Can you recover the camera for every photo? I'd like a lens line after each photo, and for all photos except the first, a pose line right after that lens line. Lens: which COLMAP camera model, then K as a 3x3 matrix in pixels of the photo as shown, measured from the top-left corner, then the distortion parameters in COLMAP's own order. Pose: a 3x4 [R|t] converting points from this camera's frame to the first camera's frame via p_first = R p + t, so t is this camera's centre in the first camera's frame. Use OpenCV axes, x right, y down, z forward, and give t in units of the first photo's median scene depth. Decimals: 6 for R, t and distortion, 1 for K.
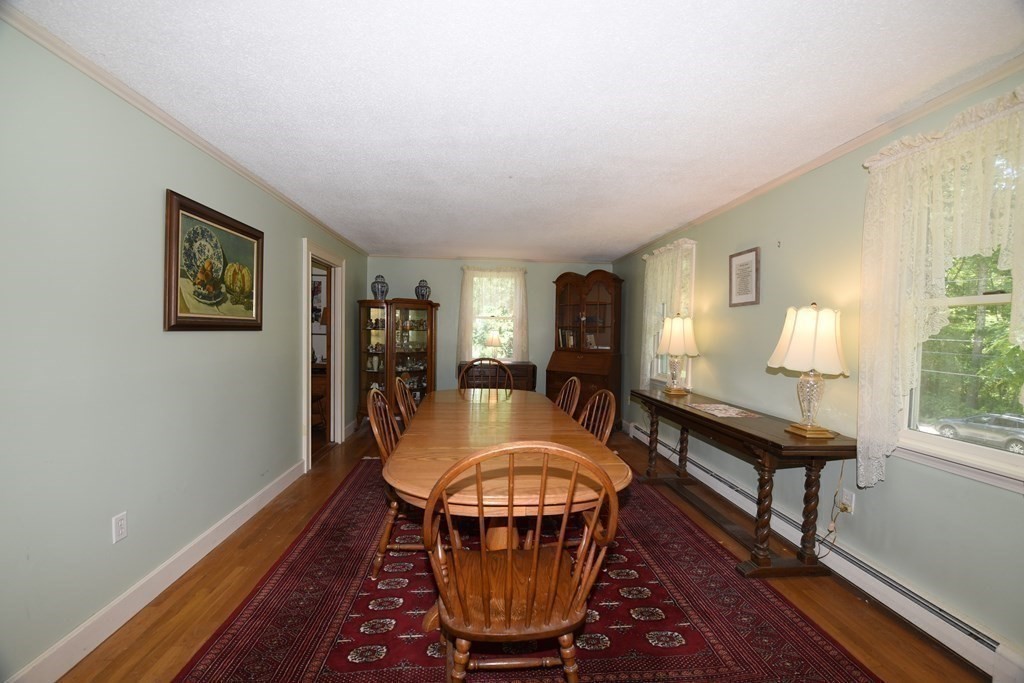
lens RADIAL K [[413.8, 0, 506.0], [0, 413.8, 337.0], [0, 0, 1]] dist [-0.010067, -0.001757]
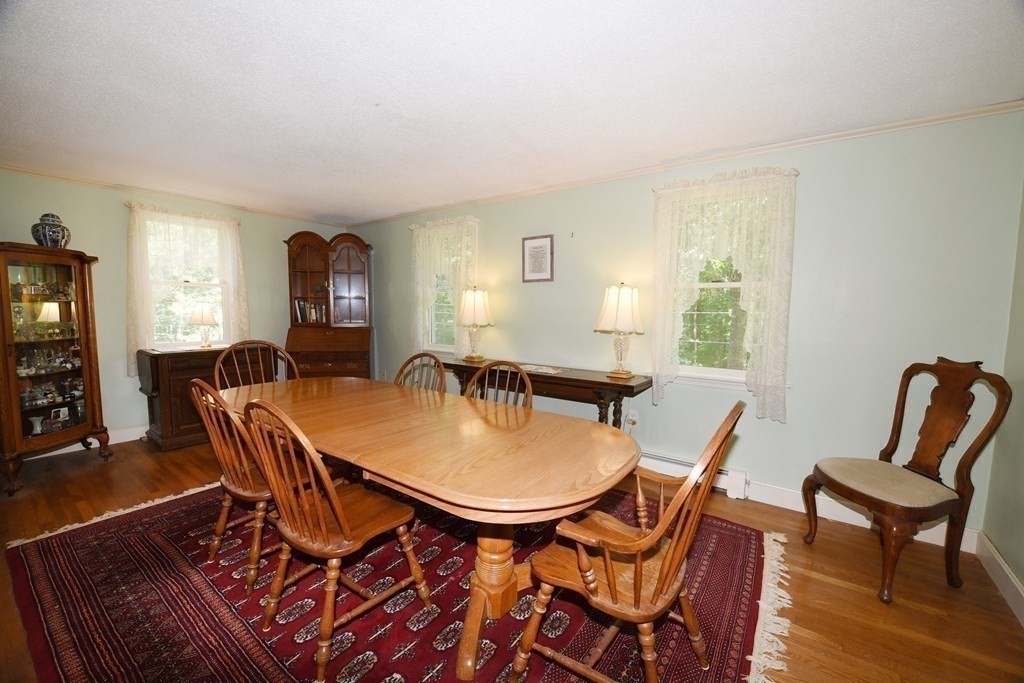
lens RADIAL K [[413.8, 0, 507.2], [0, 413.8, 344.7], [0, 0, 1]] dist [-0.010067, -0.001757]
pose [[0.649926, -0.076094, 0.756179, -0.285875], [0.010825, 0.995801, 0.090903, -0.002481], [-0.759921, -0.050894, 0.648020, 0.185349]]
